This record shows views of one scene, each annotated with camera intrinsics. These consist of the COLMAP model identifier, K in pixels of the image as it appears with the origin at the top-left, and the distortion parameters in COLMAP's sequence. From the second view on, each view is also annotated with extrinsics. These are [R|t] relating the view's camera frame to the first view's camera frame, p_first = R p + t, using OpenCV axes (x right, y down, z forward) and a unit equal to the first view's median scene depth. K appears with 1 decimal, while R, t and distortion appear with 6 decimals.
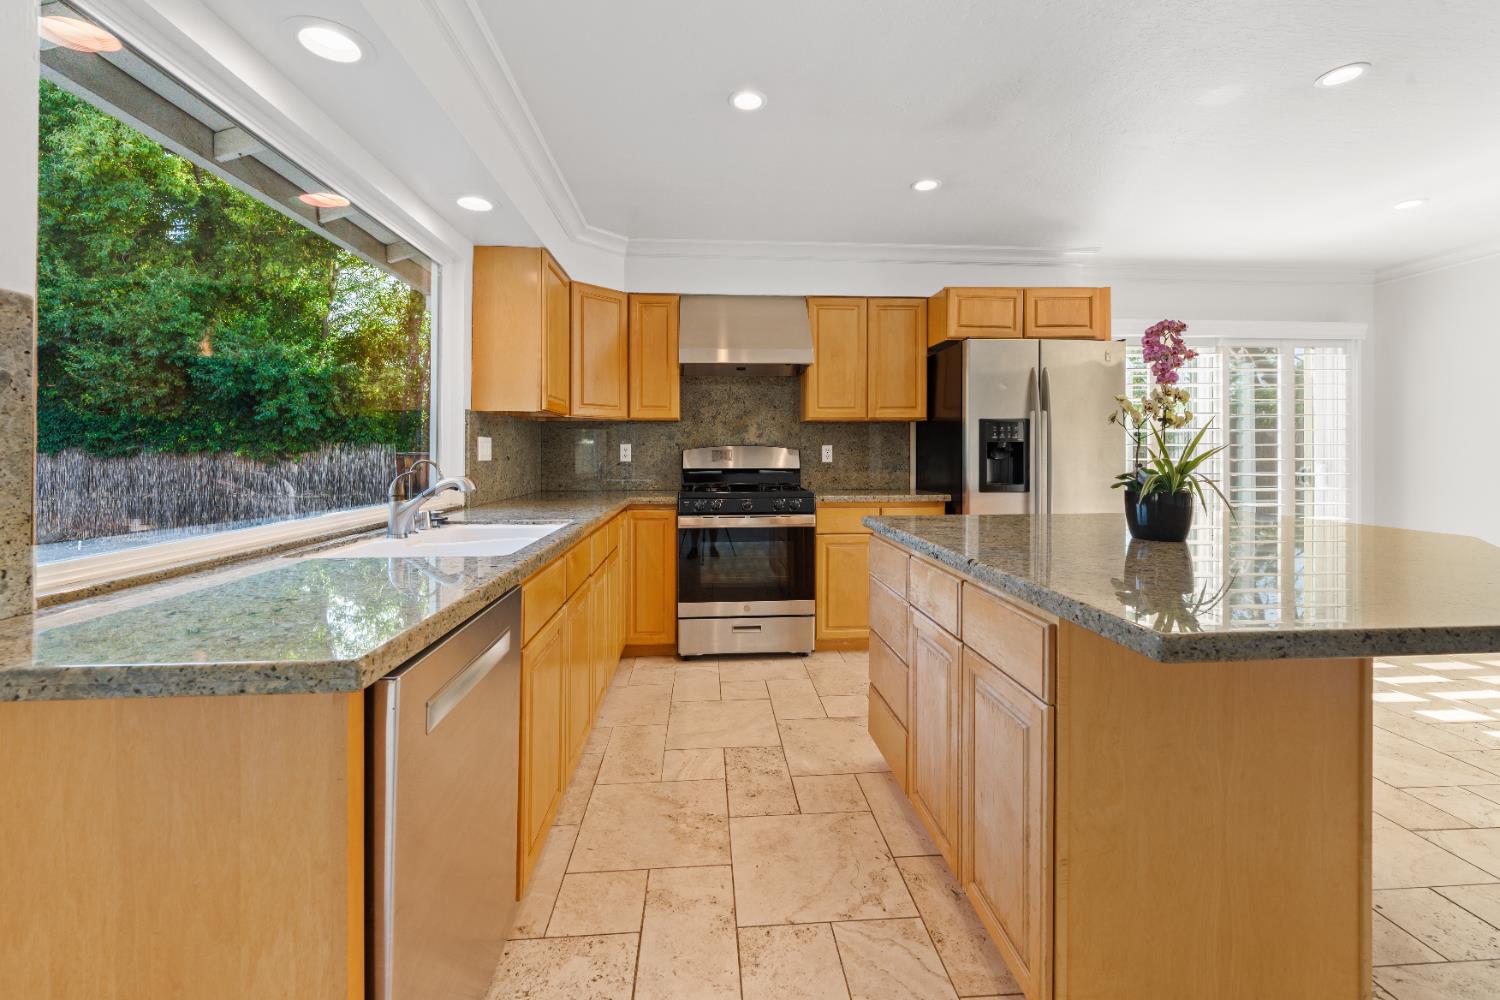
lens RADIAL K [[625.0, 0, 743.3], [0, 625.0, 453.6], [0, 0, 1]] dist [0.000057, 0.000055]
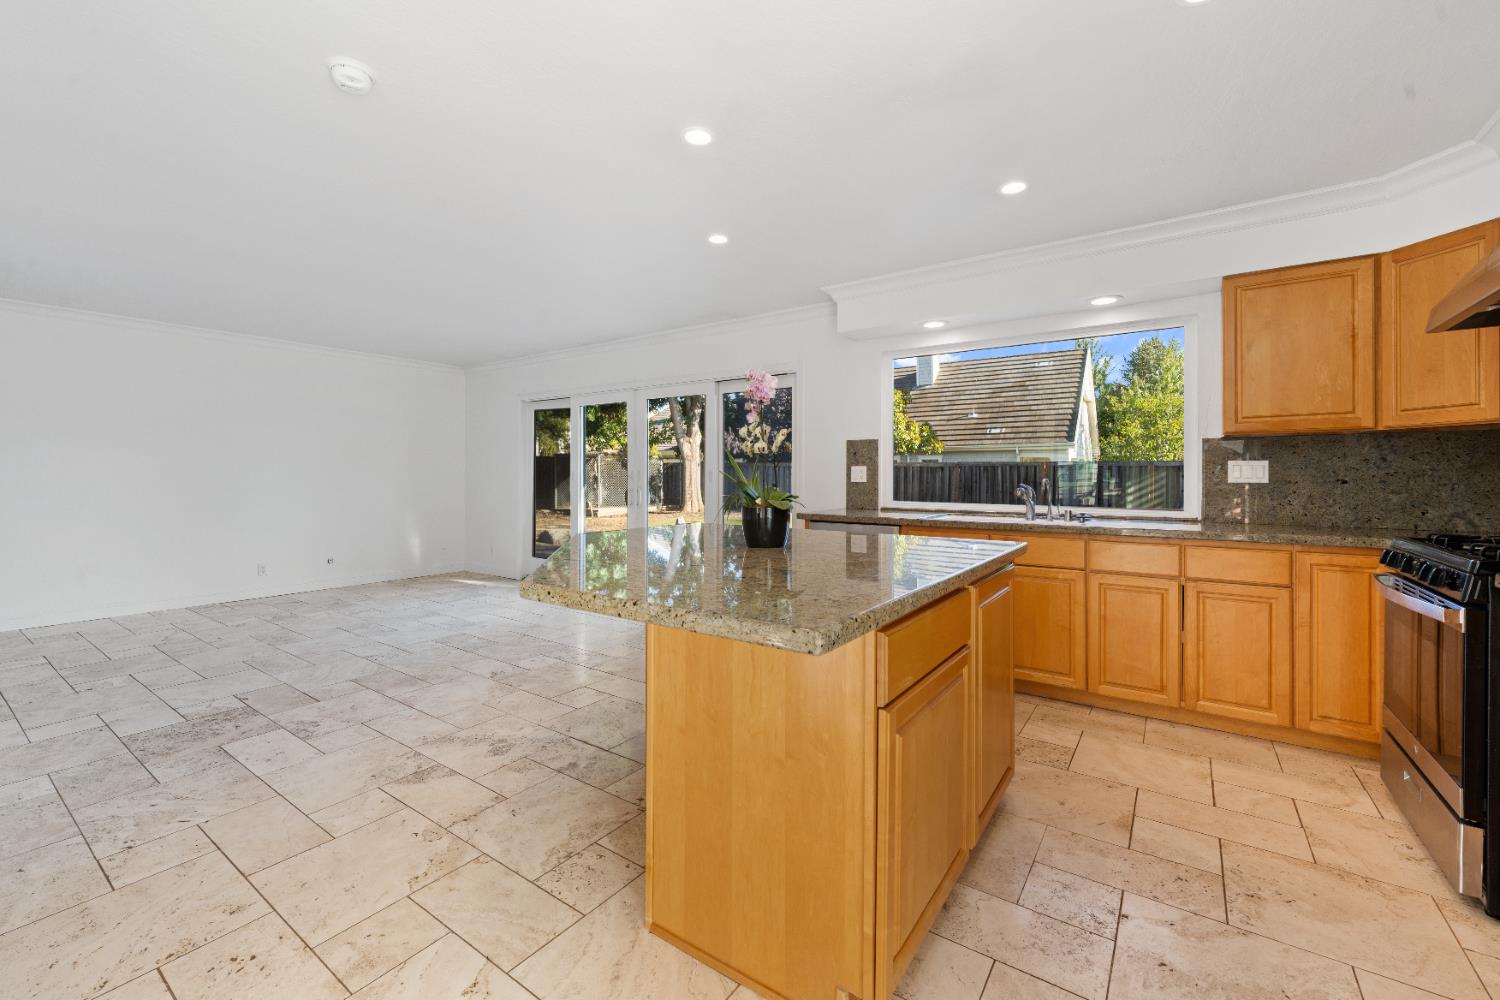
lens RADIAL K [[616.6, 0, 754.0], [0, 616.6, 476.1], [0, 0, 1]] dist [-0.000053, 0.000021]
pose [[-0.624939, 0.002134, -0.780671, 0.816416], [-0.002194, 0.999988, 0.004491, -0.002754], [0.780671, 0.004519, -0.624926, 0.875957]]
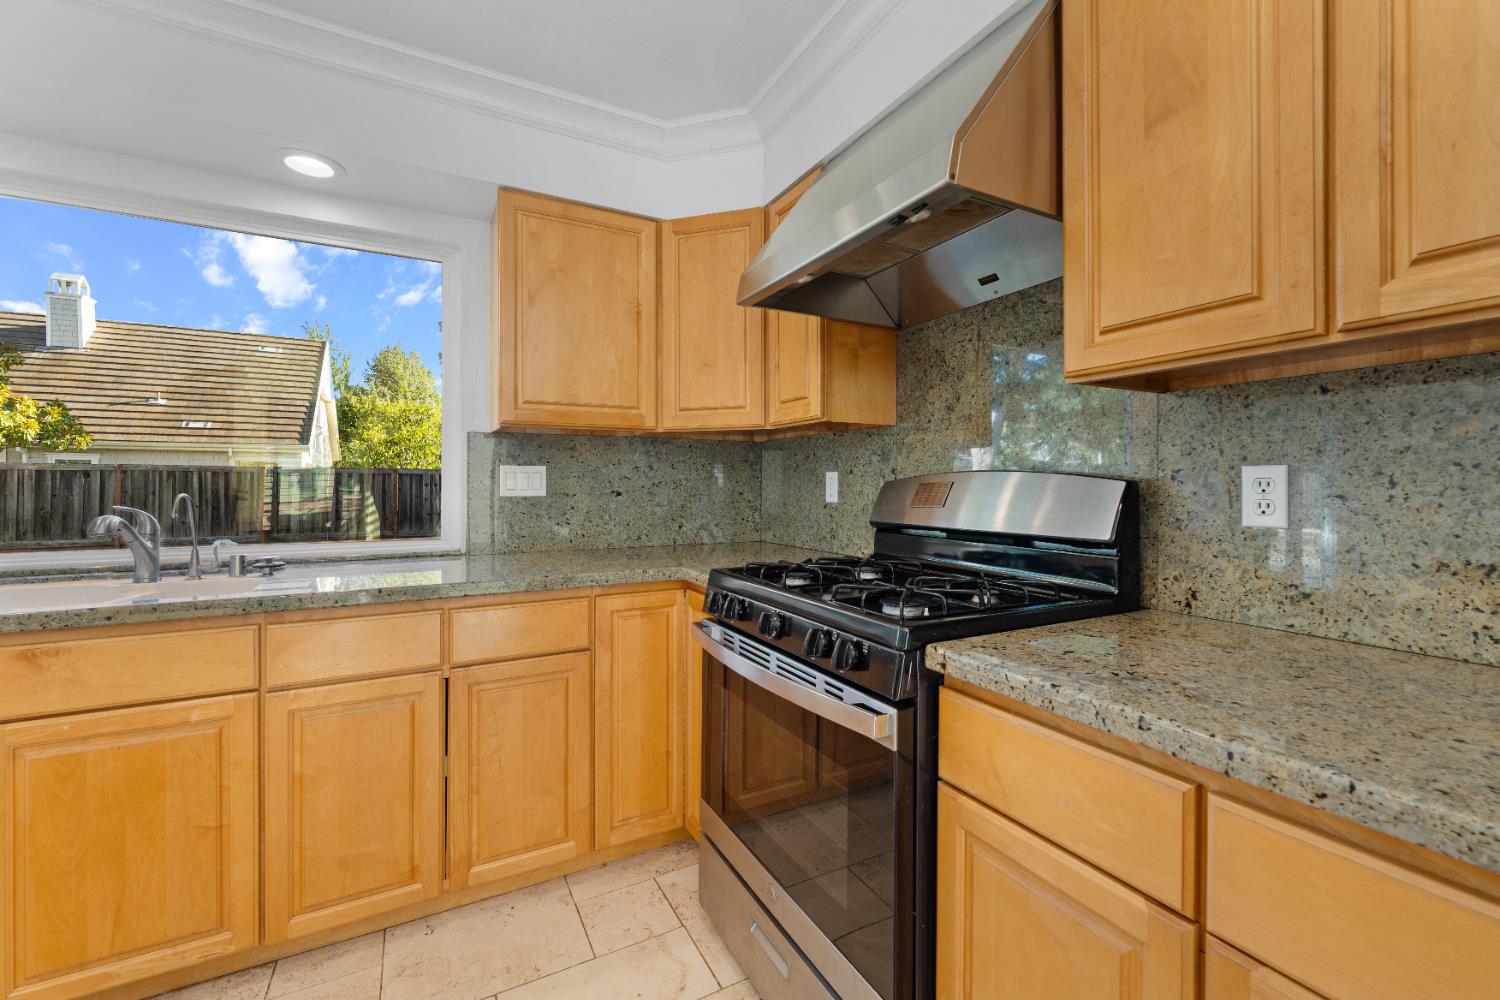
lens RADIAL K [[605.6, 0, 747.7], [0, 605.6, 482.0], [0, 0, 1]] dist [-0.007213, 0.000028]
pose [[0.412939, -0.000889, -0.910758, 0.338874], [-0.004201, 0.999987, -0.002881, -0.004863], [0.910749, 0.005015, 0.412930, 0.828062]]
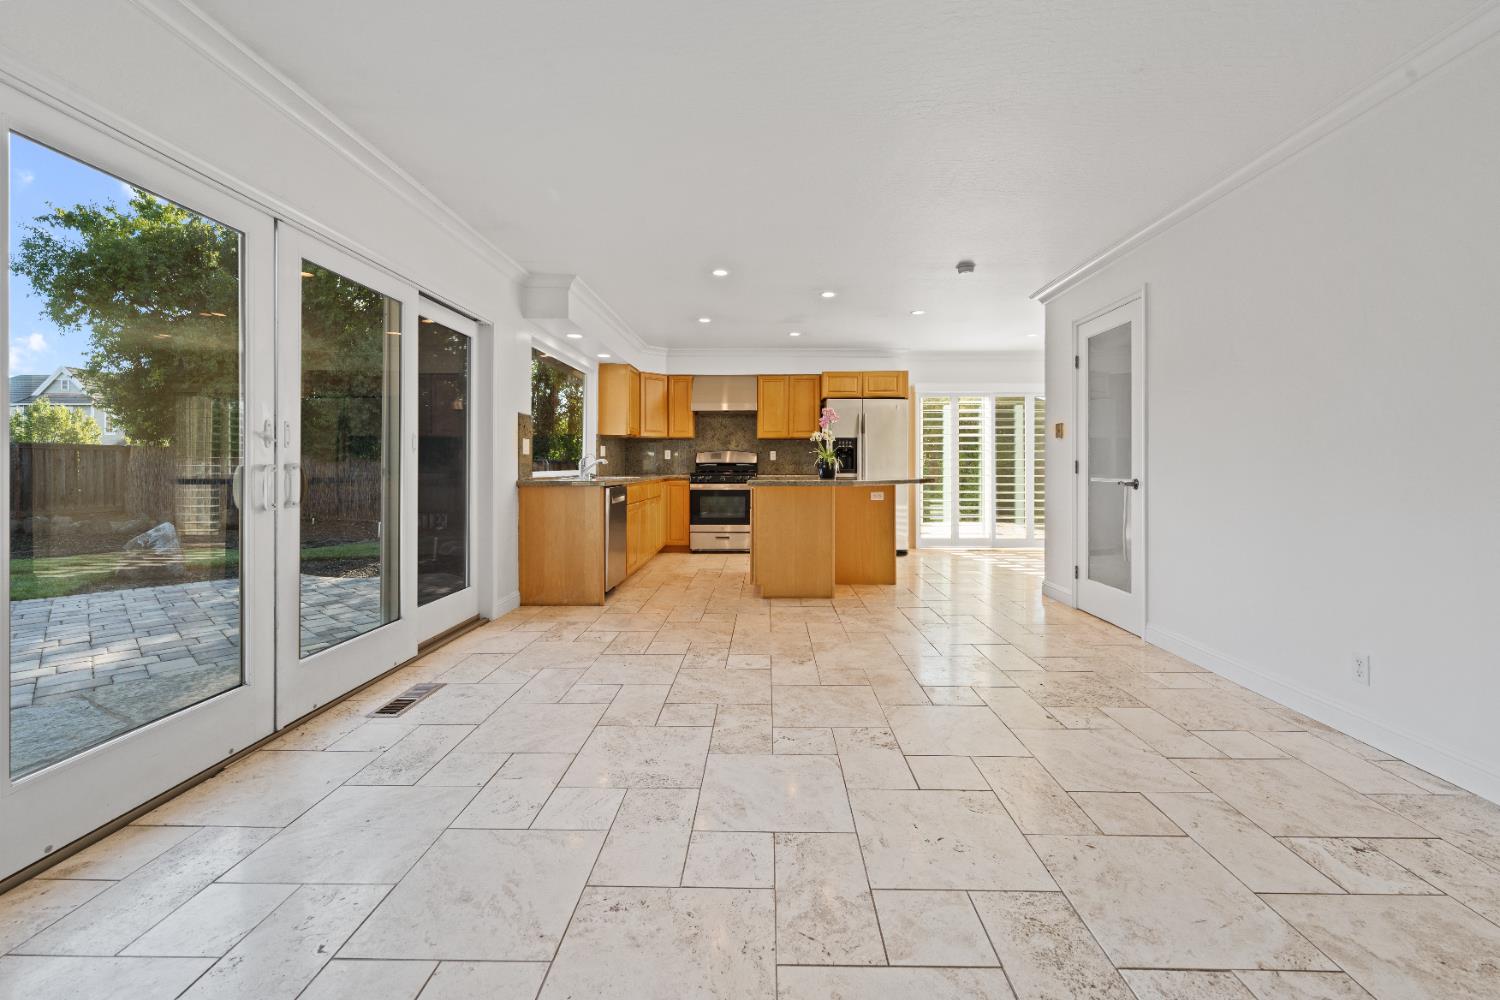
lens RADIAL K [[613.2, 0, 761.7], [0, 613.2, 468.2], [0, 0, 1]] dist [0.000442, -0.000178]
pose [[0.997280, 0.003410, -0.073631, 0.286487], [-0.003178, 0.999990, 0.003260, 0.039242], [0.073641, -0.003017, 0.997280, -1.033899]]
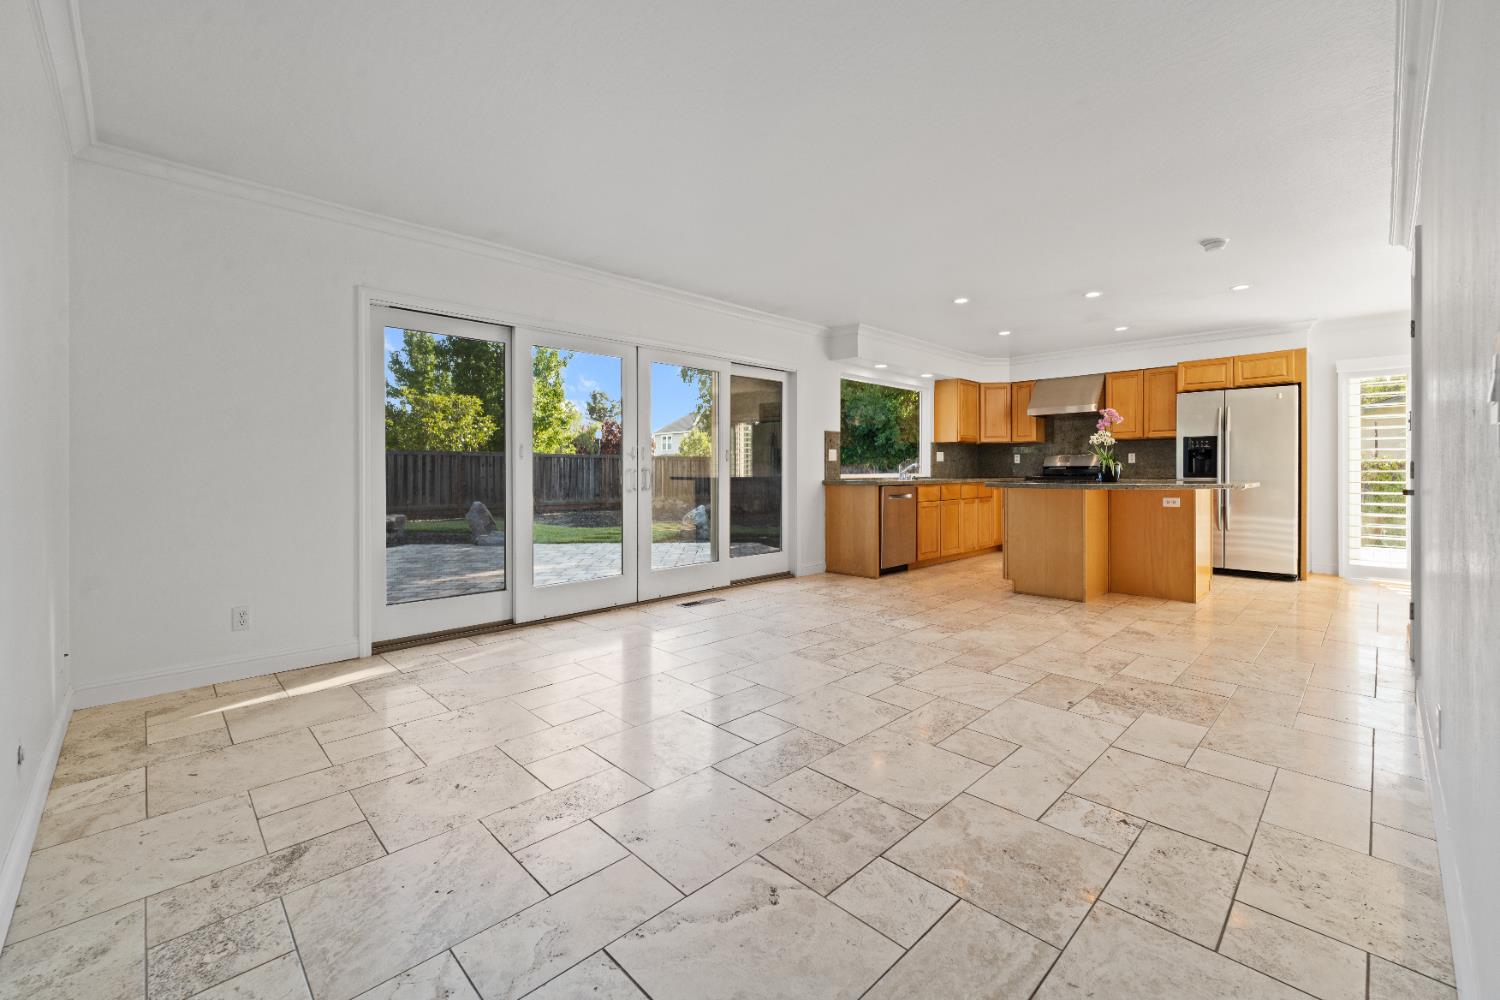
lens RADIAL K [[618.5, 0, 766.1], [0, 618.5, 469.3], [0, 0, 1]] dist [0.001397, -0.000016]
pose [[0.663882, 0.001487, -0.747835, 0.902739], [-0.001849, 0.999998, 0.000347, 0.039773], [0.747835, 0.001152, 0.663884, -1.096258]]
